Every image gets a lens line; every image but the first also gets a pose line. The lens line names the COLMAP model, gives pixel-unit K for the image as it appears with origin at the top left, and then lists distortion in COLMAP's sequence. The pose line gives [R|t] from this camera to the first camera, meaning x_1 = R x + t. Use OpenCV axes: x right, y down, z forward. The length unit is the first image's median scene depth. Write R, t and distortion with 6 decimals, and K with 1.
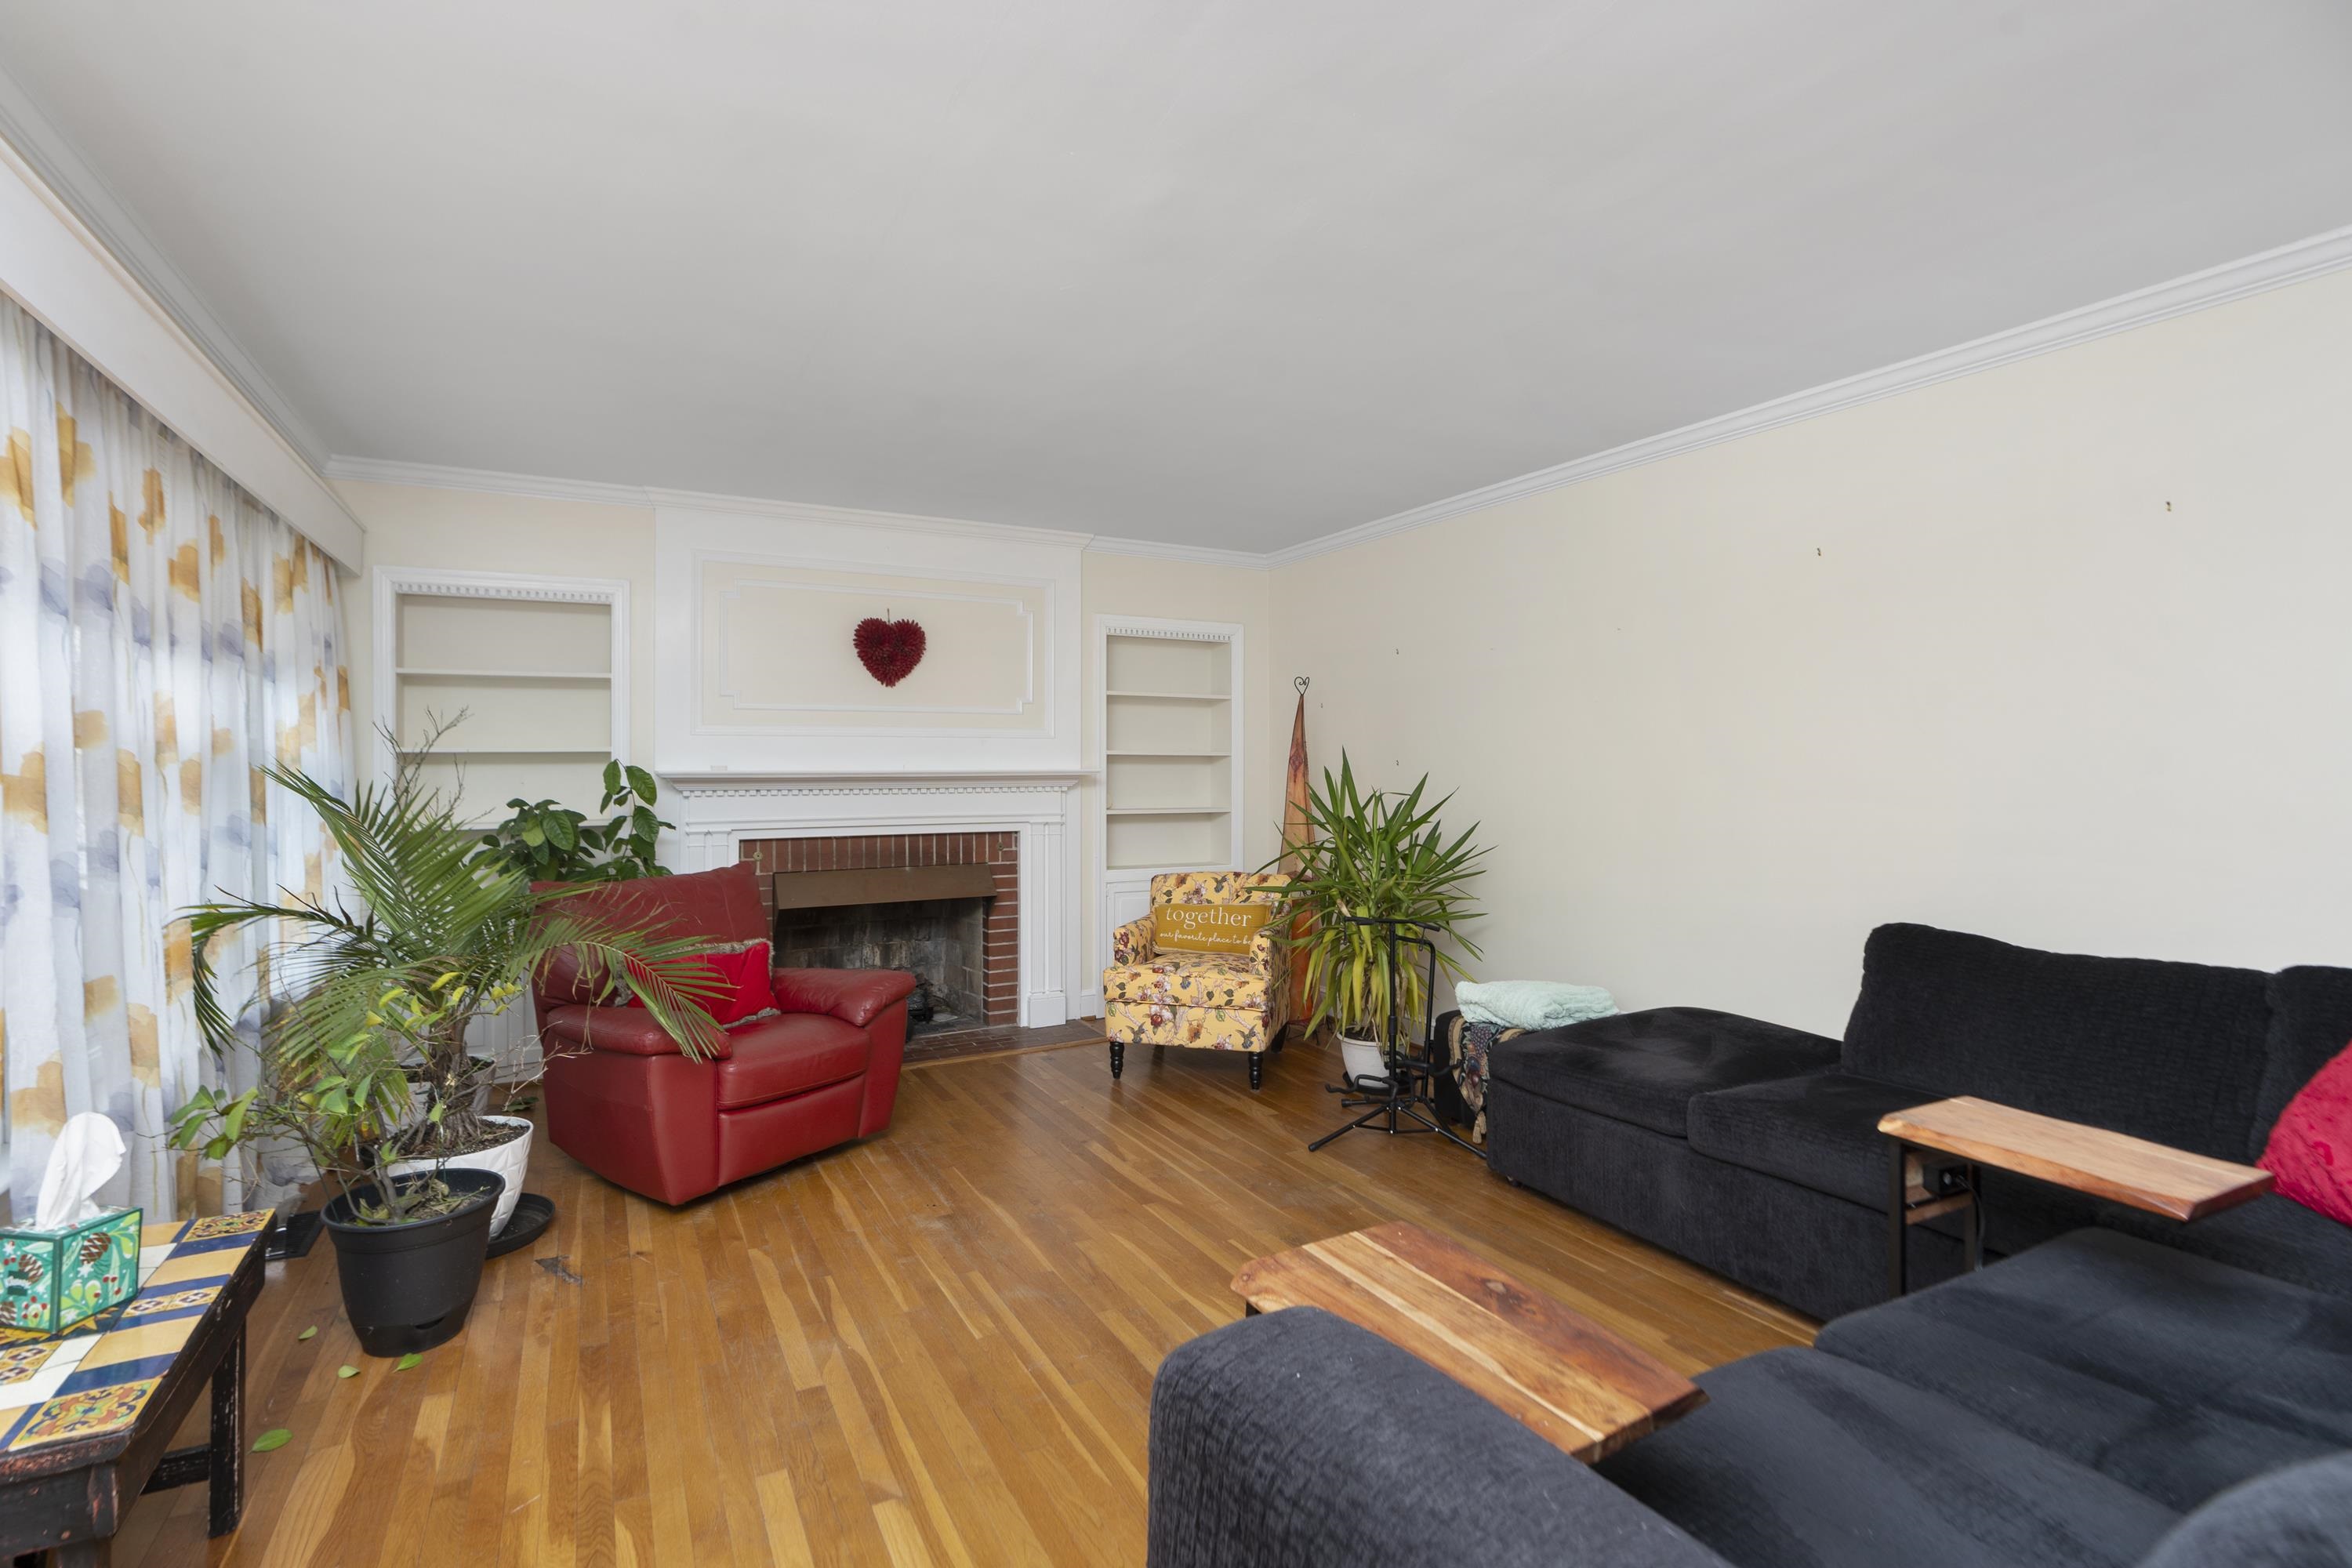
lens RADIAL K [[1096.3, 0, 1170.2], [0, 1096.3, 762.6], [0, 0, 1]] dist [0.001133, 0.000095]
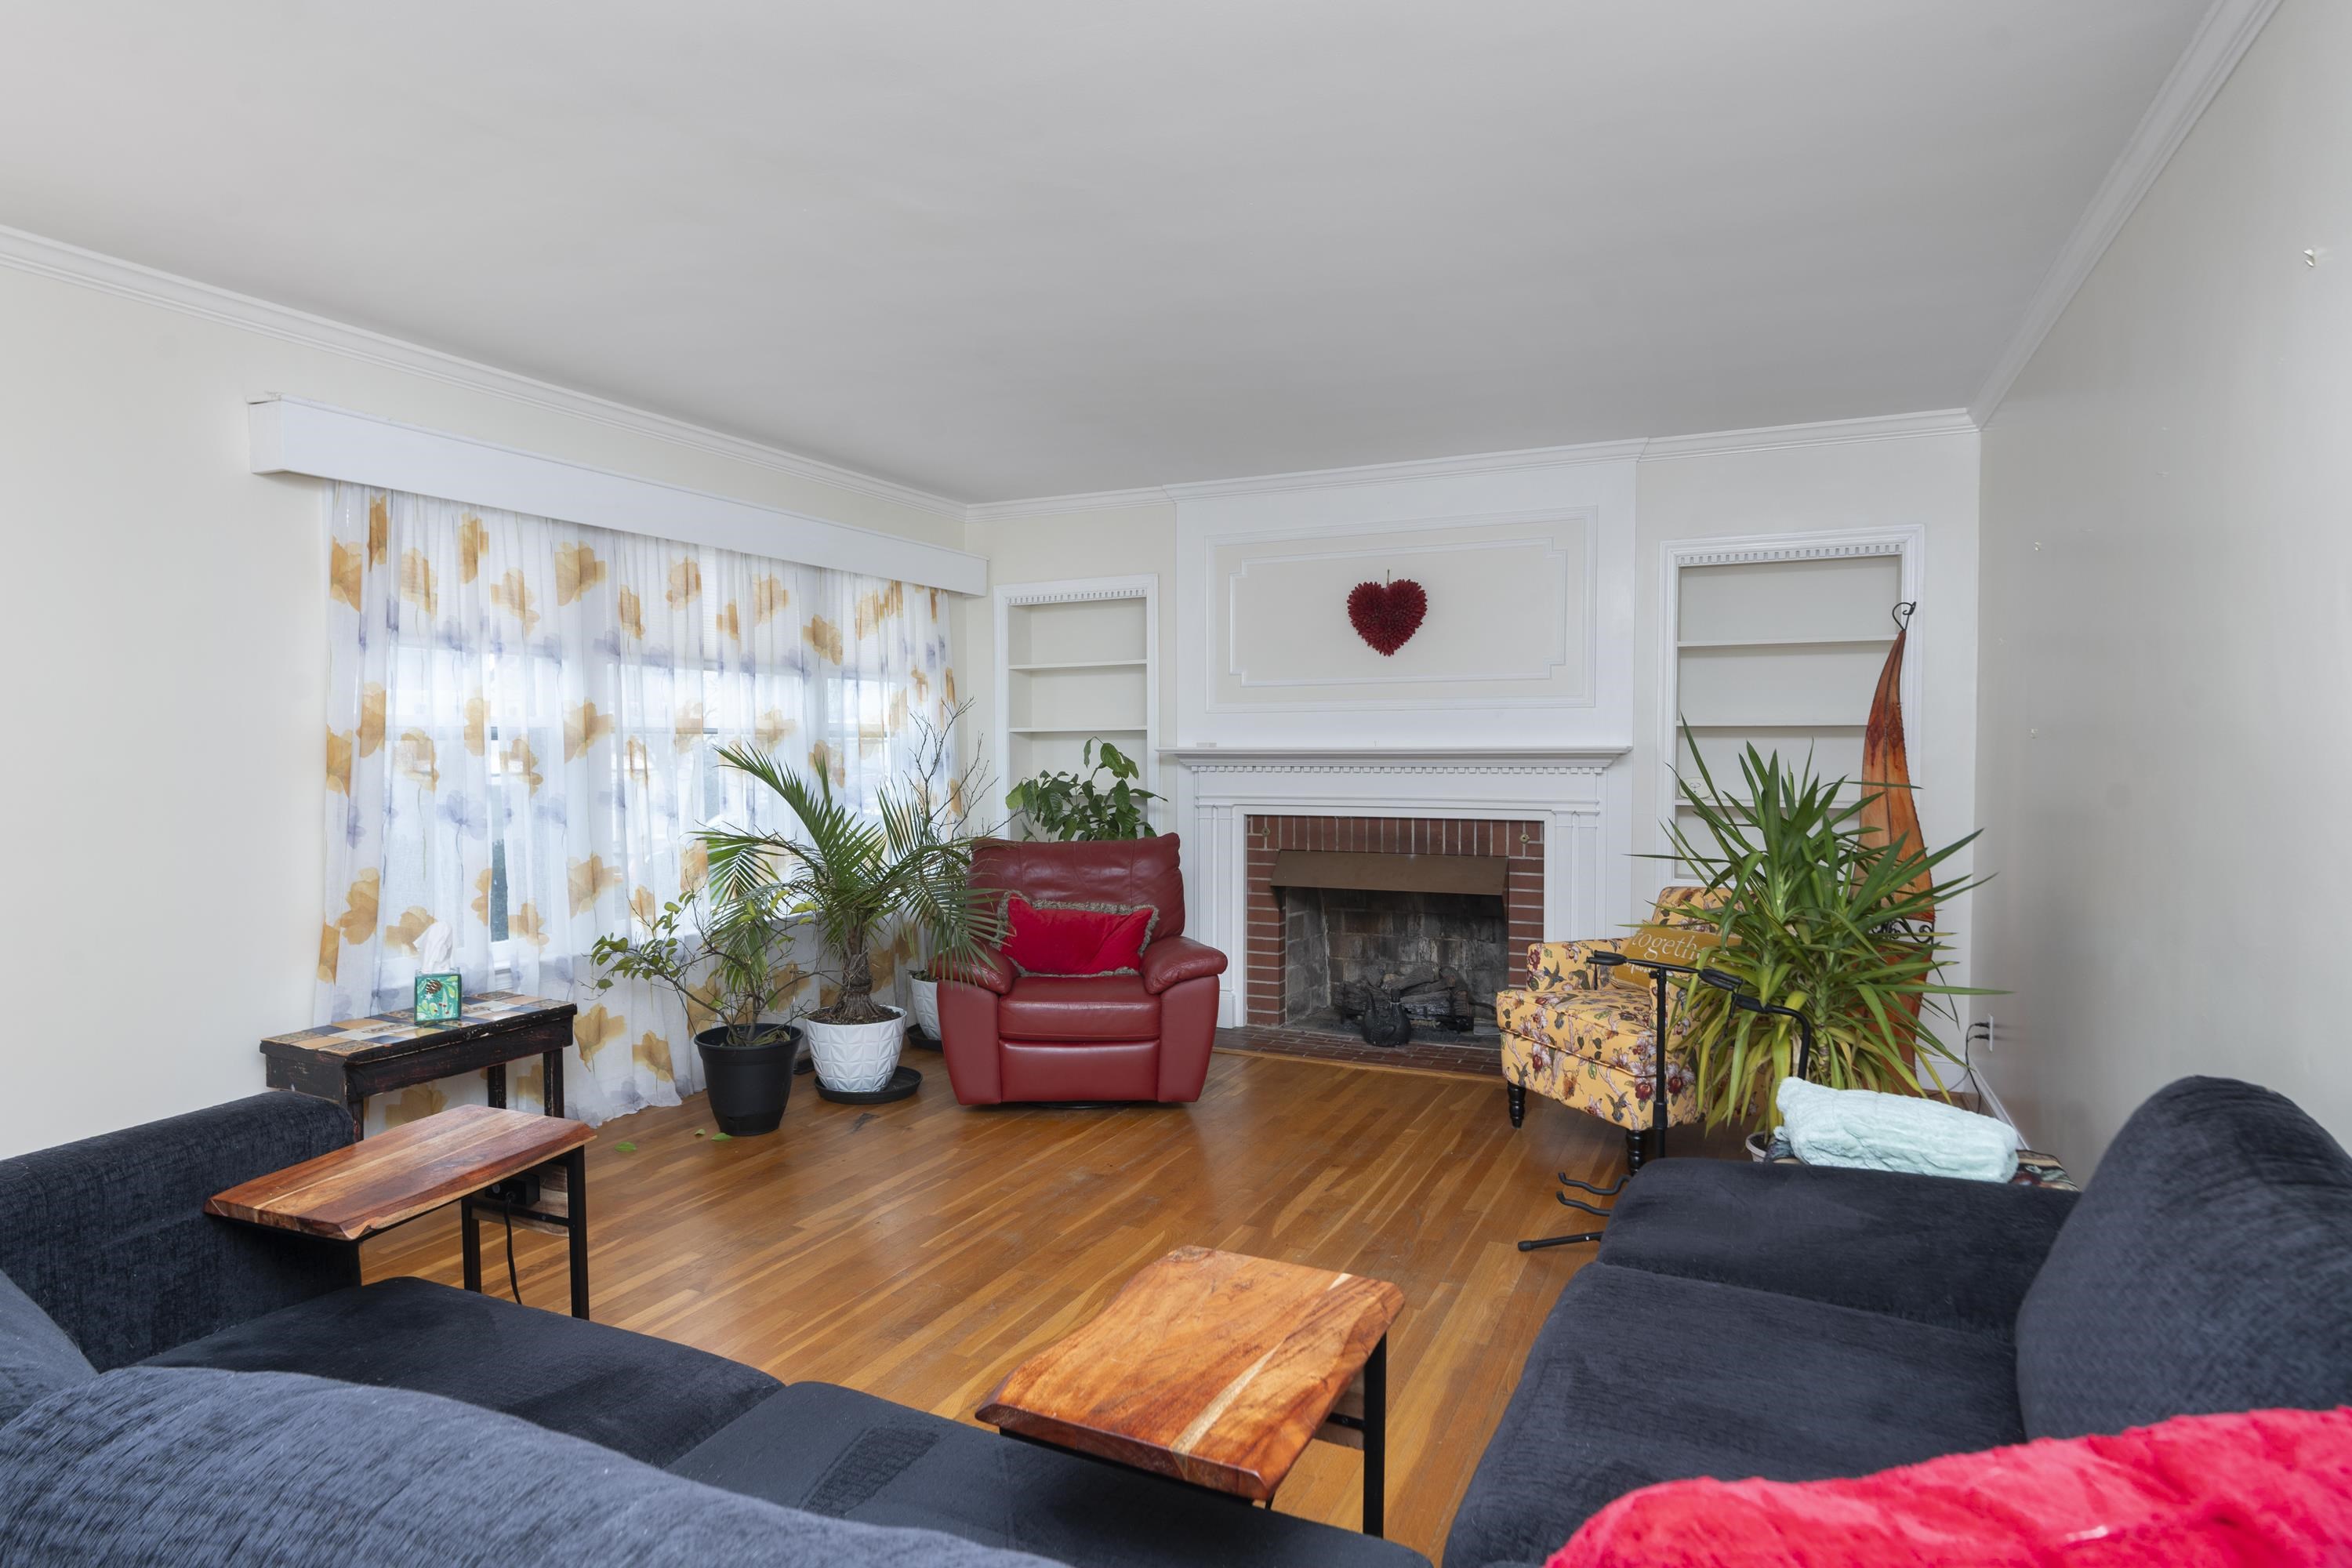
lens RADIAL K [[1322.8, 0, 1172.7], [0, 1322.8, 790.7], [0, 0, 1]] dist [-0.000100, -0.000246]
pose [[0.592409, 0.026749, -0.805193, 0.597967], [0.006760, 0.999248, 0.038170, 0.000450], [0.805609, -0.028055, 0.591783, 0.228796]]
